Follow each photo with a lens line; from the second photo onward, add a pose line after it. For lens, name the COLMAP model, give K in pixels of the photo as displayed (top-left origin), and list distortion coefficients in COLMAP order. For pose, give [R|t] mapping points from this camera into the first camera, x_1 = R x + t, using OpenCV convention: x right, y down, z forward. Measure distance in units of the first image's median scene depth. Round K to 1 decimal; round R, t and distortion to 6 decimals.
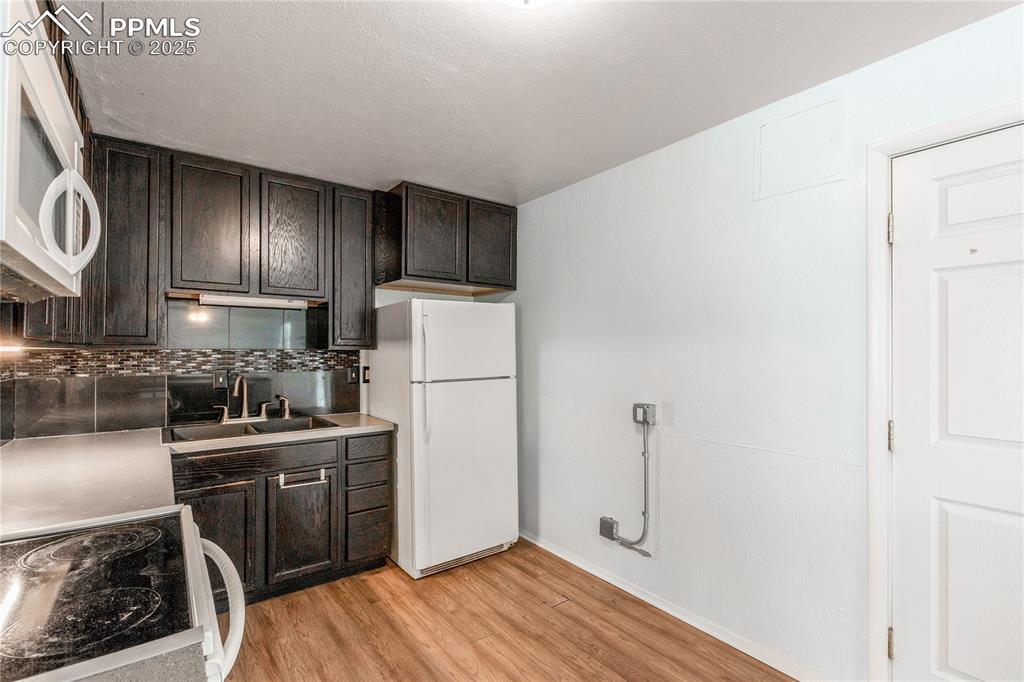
lens RADIAL K [[467.5, 0, 514.2], [0, 467.5, 344.1], [0, 0, 1]] dist [0.000537, -0.000184]
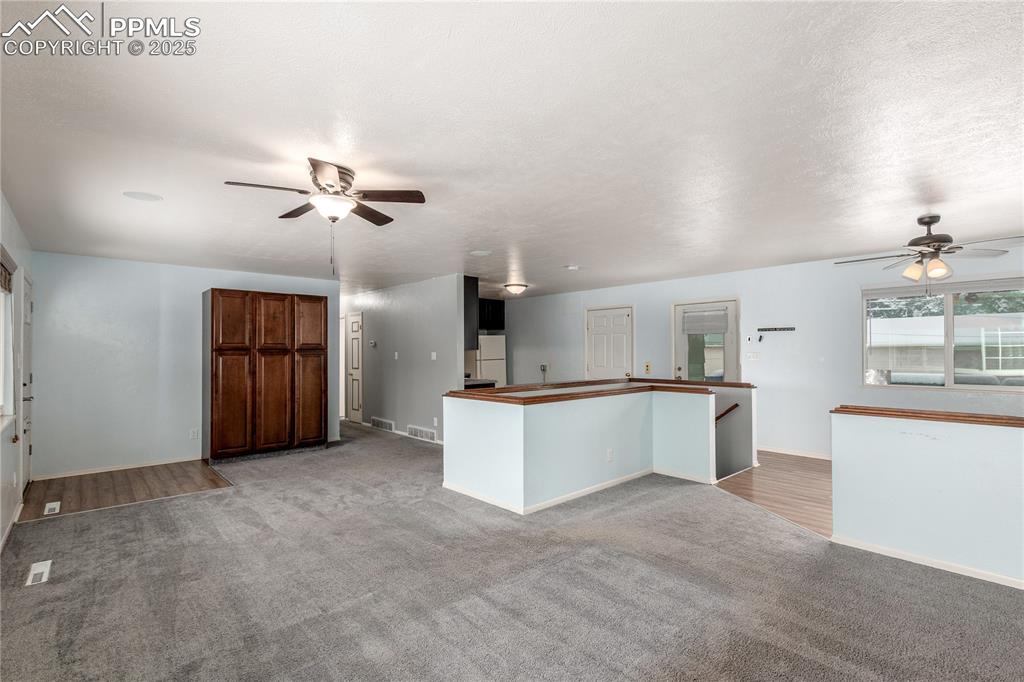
lens RADIAL K [[473.8, 0, 511.7], [0, 473.8, 349.1], [0, 0, 1]] dist [0.000866, -0.001292]
pose [[0.996034, -0.006694, 0.088721, -0.265055], [0.005712, 0.999920, 0.011320, -0.034401], [-0.088789, -0.010768, 0.995992, -2.387233]]
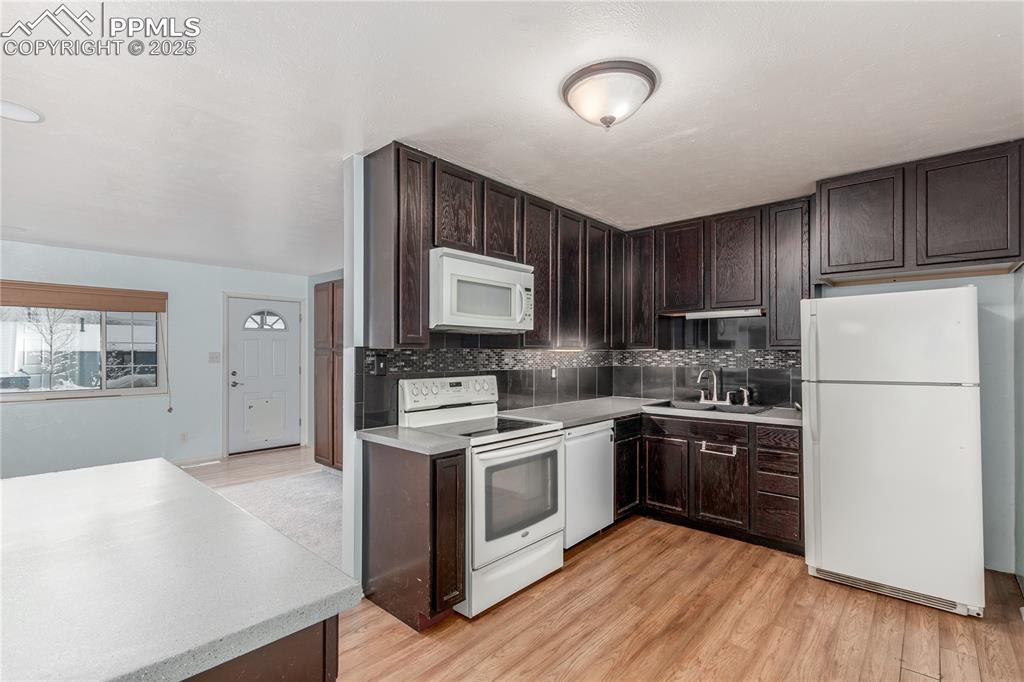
lens RADIAL K [[473.8, 0, 511.7], [0, 473.8, 349.1], [0, 0, 1]] dist [0.000866, -0.001292]
pose [[0.186616, -0.008812, -0.982393, 0.672801], [0.015379, 0.999863, -0.006047, 0.008245], [0.982313, -0.013980, 0.186726, 0.174171]]
